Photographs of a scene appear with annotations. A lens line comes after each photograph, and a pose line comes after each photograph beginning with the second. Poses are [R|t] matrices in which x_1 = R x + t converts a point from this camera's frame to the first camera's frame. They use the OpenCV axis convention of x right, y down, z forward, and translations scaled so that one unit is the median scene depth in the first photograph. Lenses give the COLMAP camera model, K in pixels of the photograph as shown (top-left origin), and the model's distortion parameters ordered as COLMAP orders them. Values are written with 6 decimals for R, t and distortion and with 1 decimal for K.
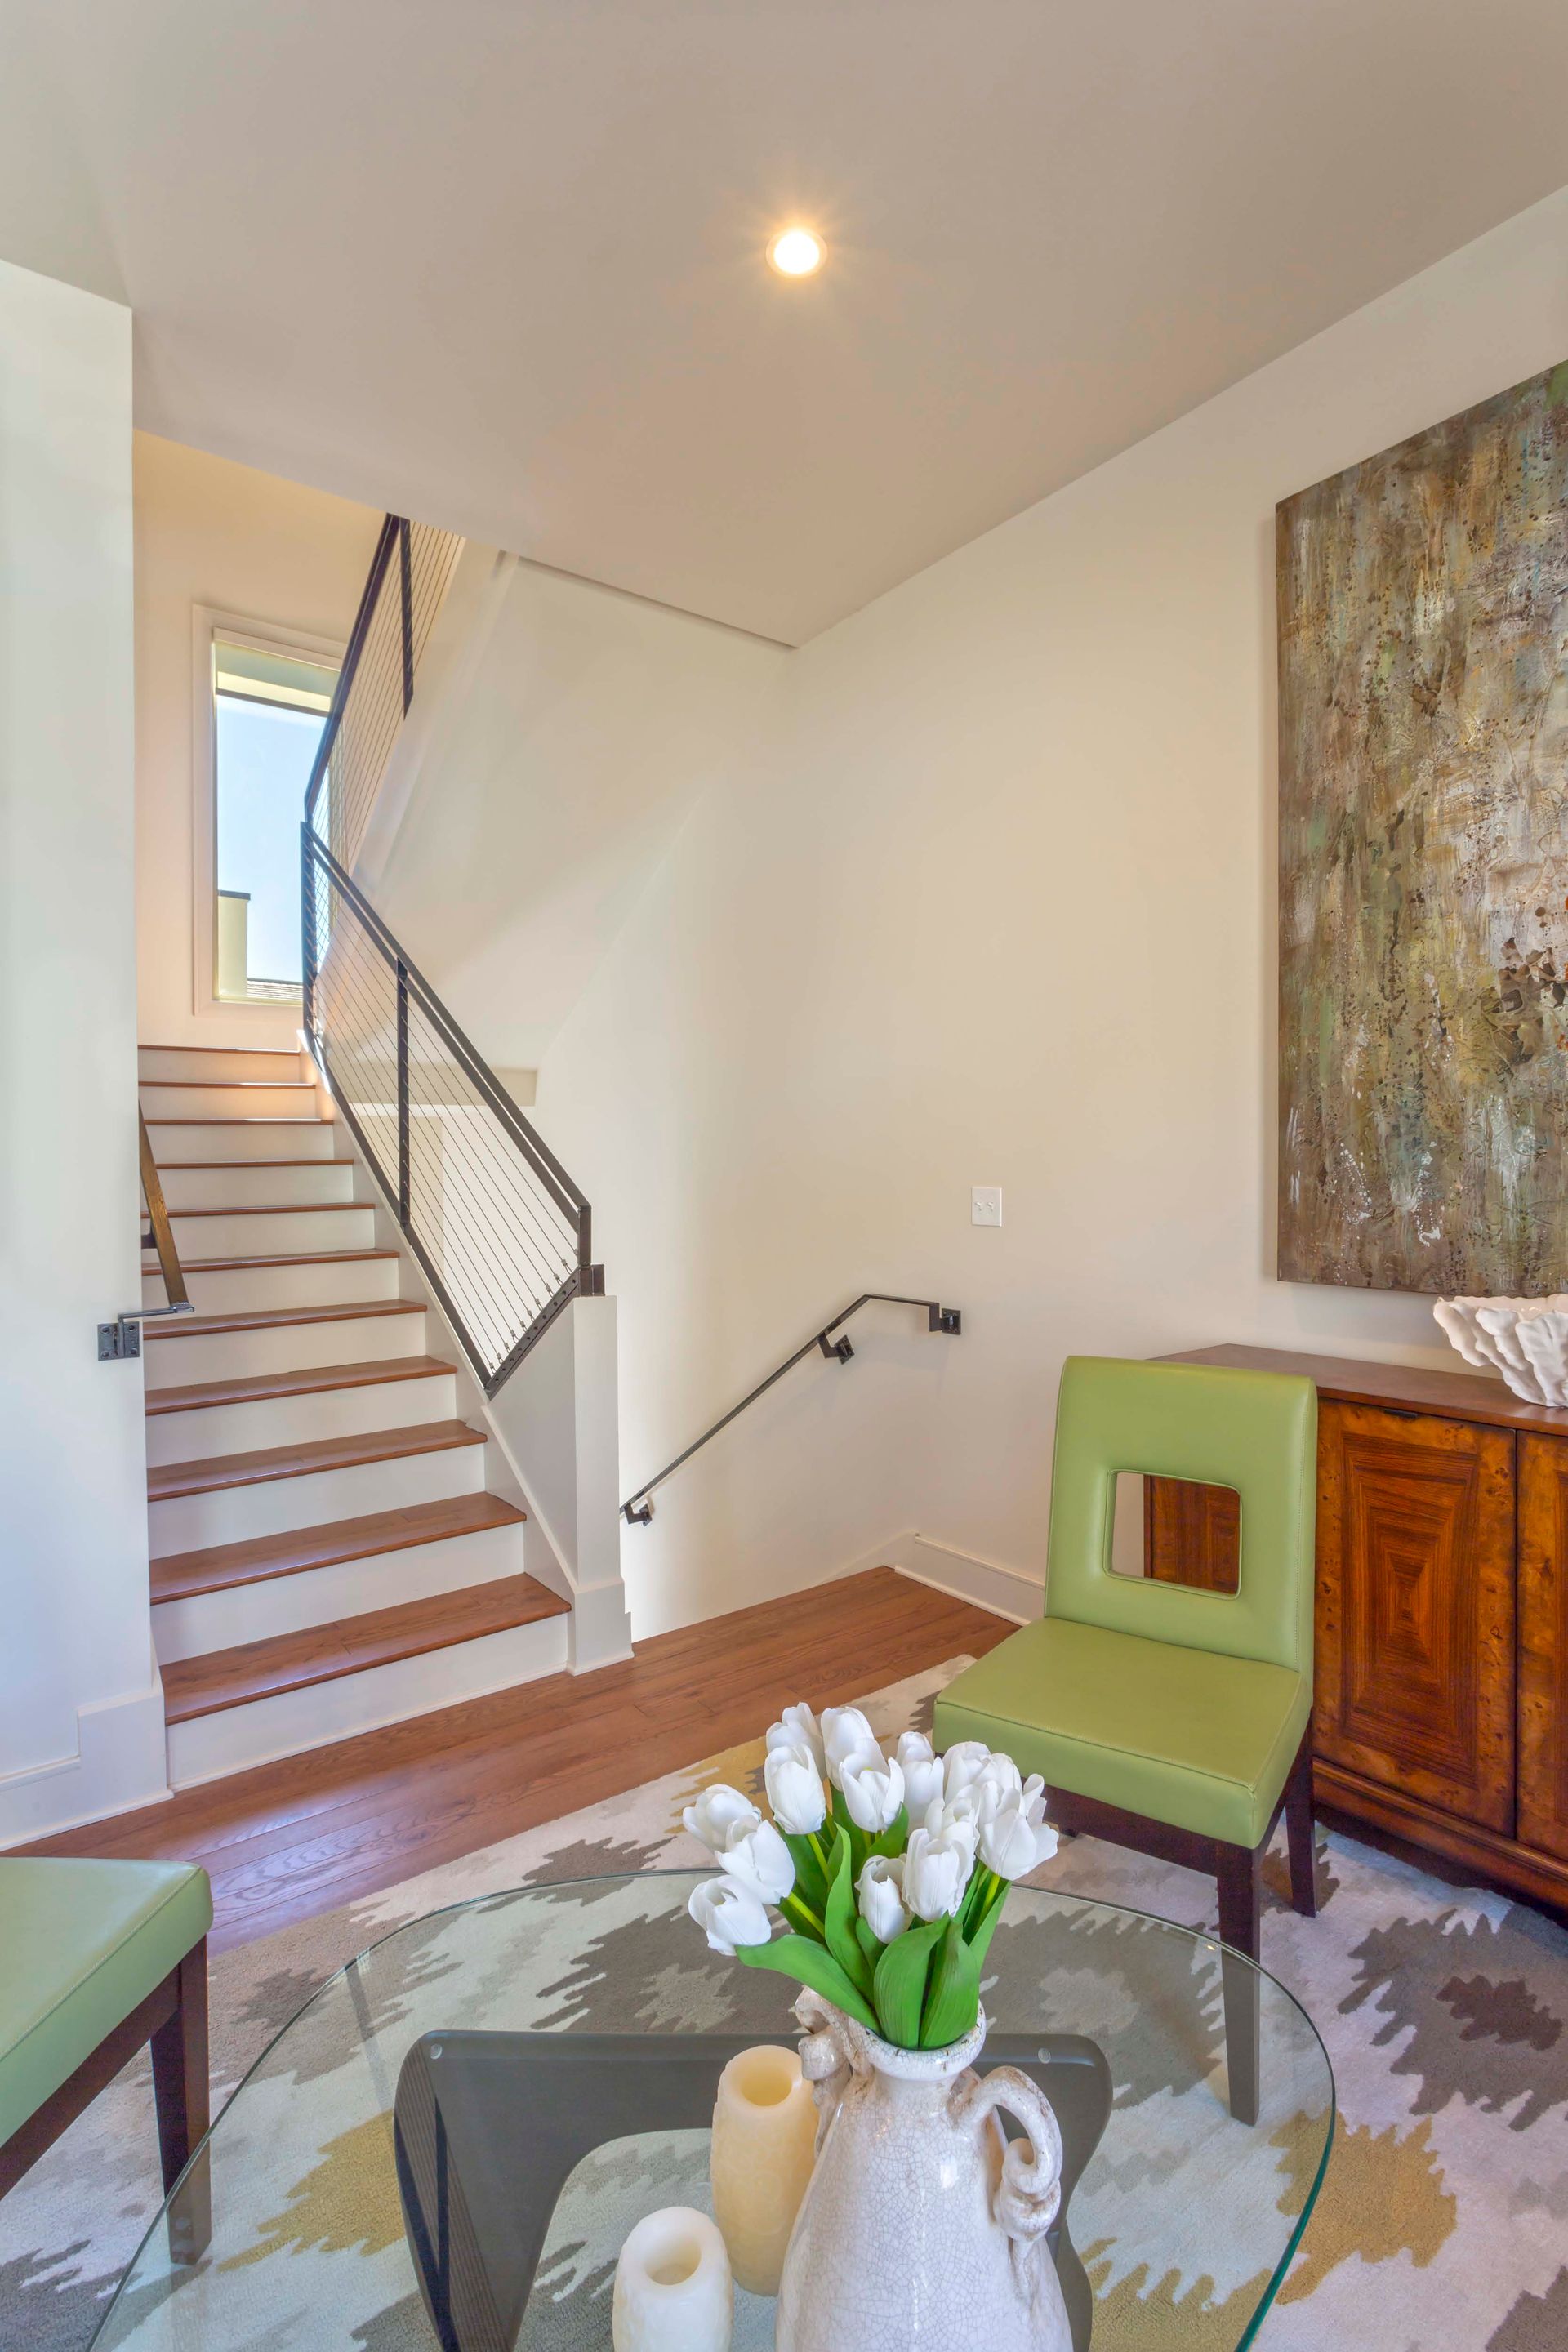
lens RADIAL K [[1115.9, 0, 786.5], [0, 1115.9, 1169.5], [0, 0, 1]] dist [-0.009073, -0.000709]
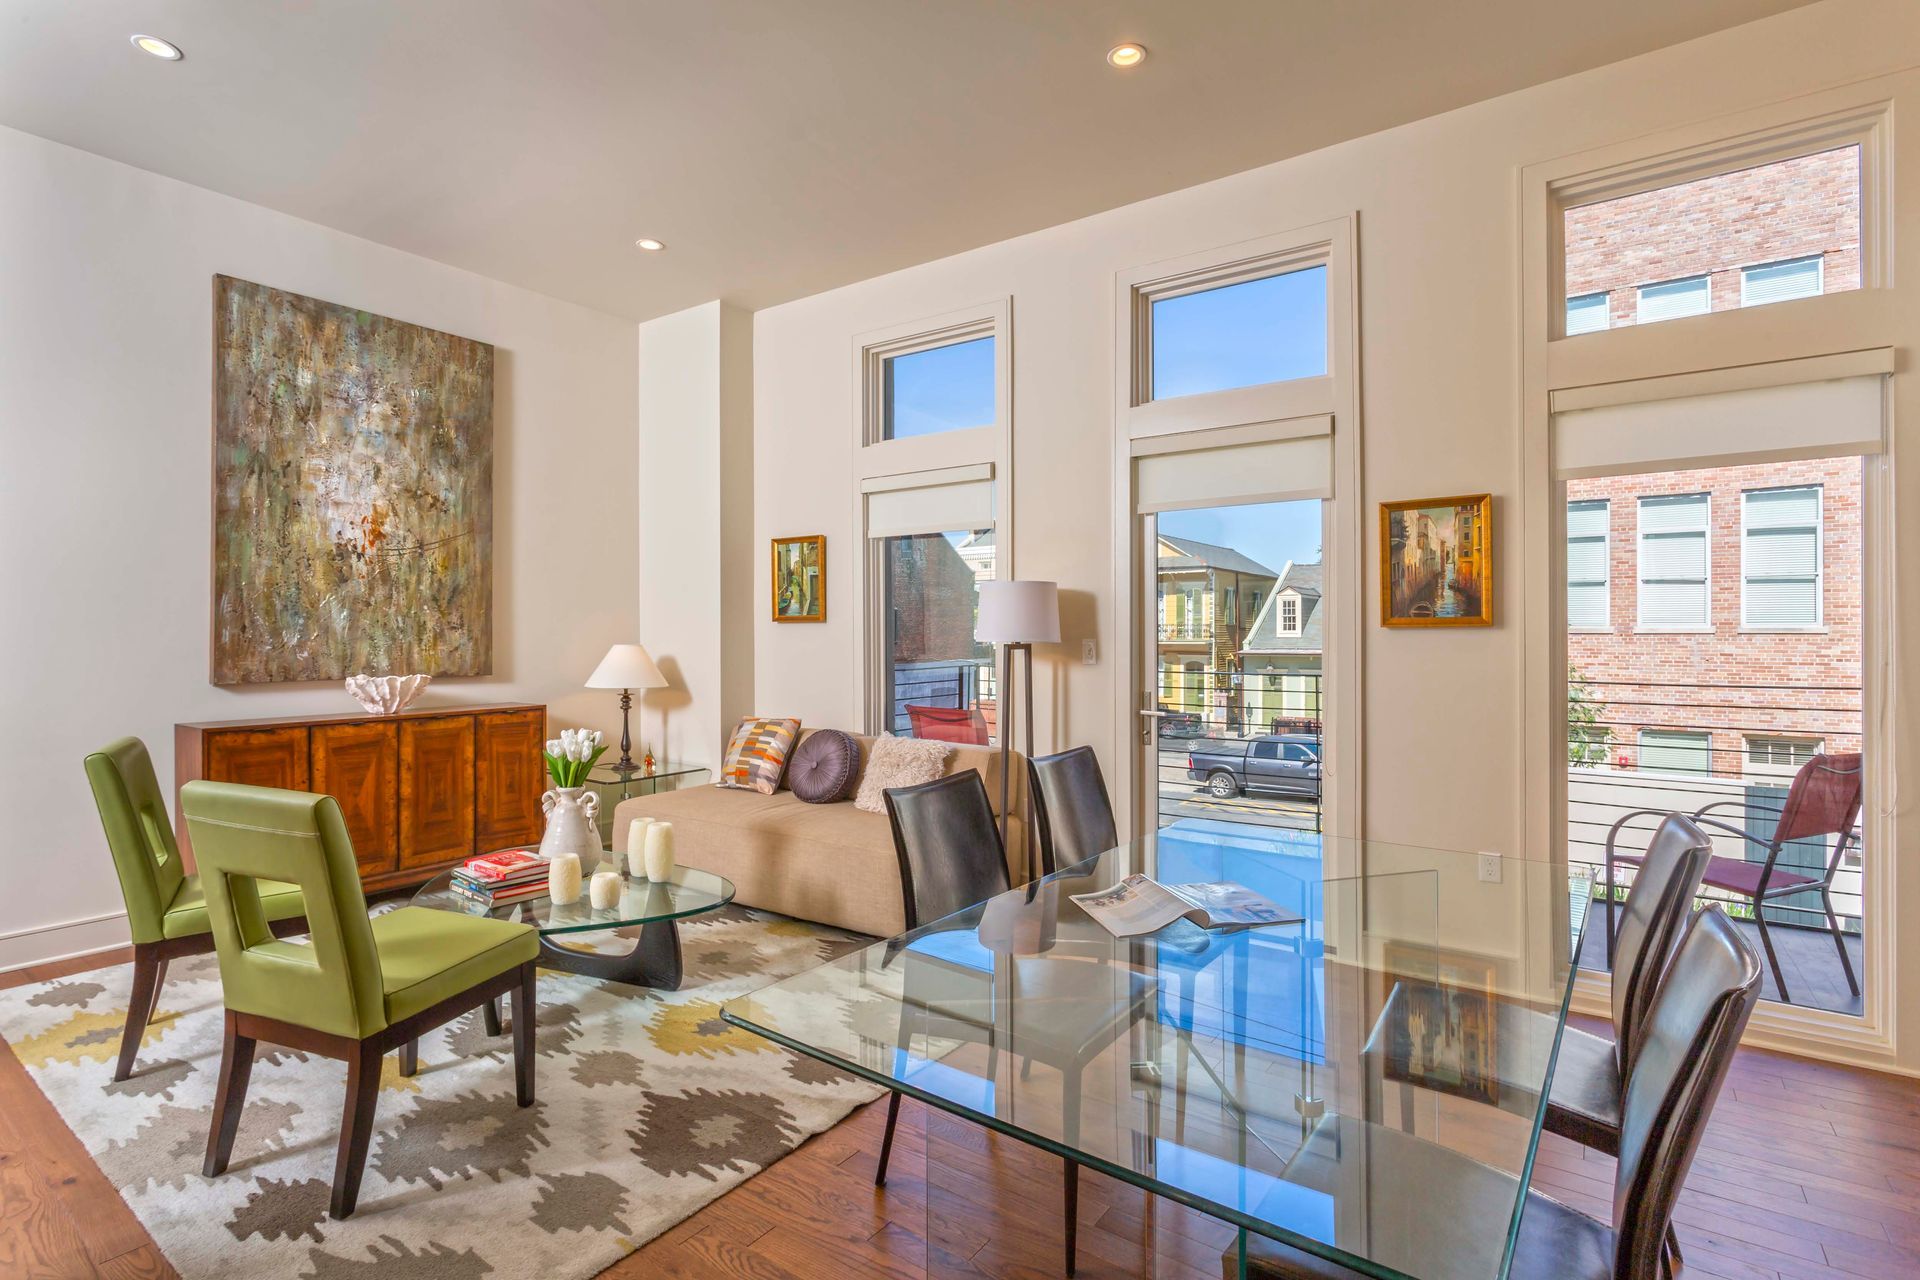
lens RADIAL K [[911.0, 0, 928.8], [0, 911.0, 633.3], [0, 0, 1]] dist [-0.009073, -0.000709]
pose [[-0.261341, 0.004893, 0.965234, -1.499507], [0.006084, 0.999976, -0.003422, 0.028835], [-0.965227, 0.004978, -0.261365, 0.258674]]
